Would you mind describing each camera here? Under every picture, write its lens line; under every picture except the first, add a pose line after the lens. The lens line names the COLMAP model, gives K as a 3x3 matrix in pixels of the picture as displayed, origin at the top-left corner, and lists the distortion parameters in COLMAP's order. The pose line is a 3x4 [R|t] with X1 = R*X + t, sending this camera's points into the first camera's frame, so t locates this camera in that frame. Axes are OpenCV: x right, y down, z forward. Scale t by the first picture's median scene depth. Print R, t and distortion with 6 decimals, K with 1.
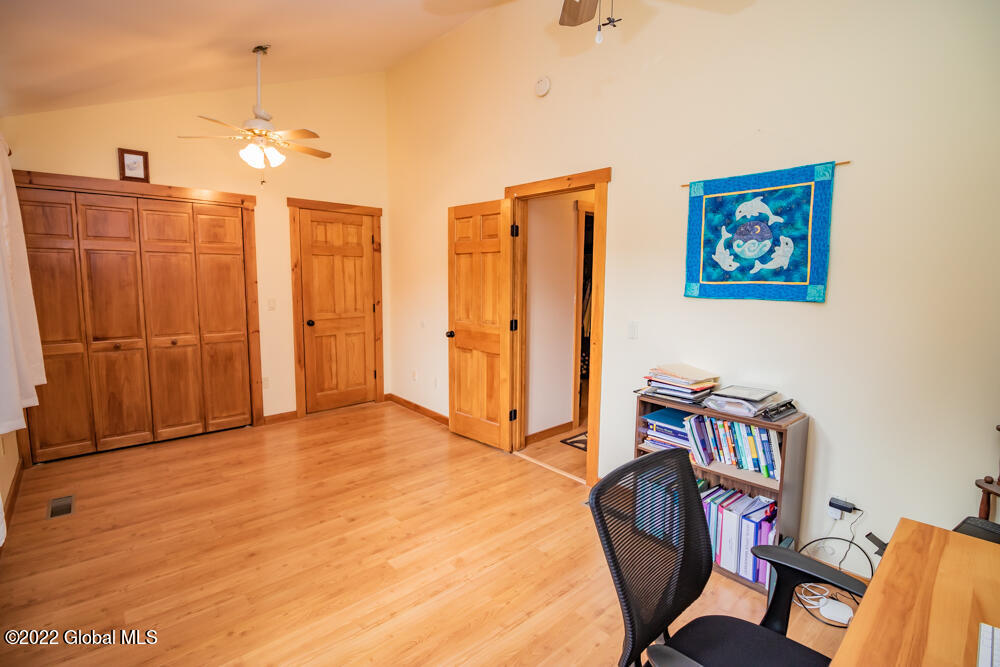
lens RADIAL K [[463.7, 0, 499.6], [0, 463.7, 326.6], [0, 0, 1]] dist [0.000076, -0.012774]
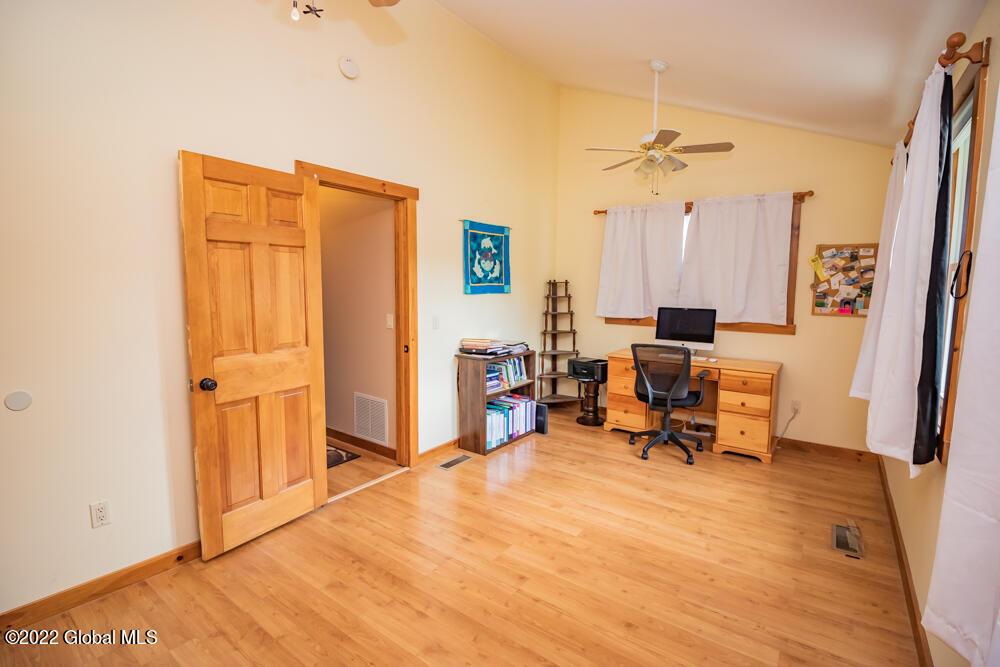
lens RADIAL K [[463.7, 0, 499.6], [0, 463.7, 326.6], [0, 0, 1]] dist [0.000076, -0.012774]
pose [[-0.205178, -0.103369, 0.973251, -1.206534], [0.095160, 0.987588, 0.124954, -0.150019], [-0.974088, 0.118253, -0.192795, 1.293280]]
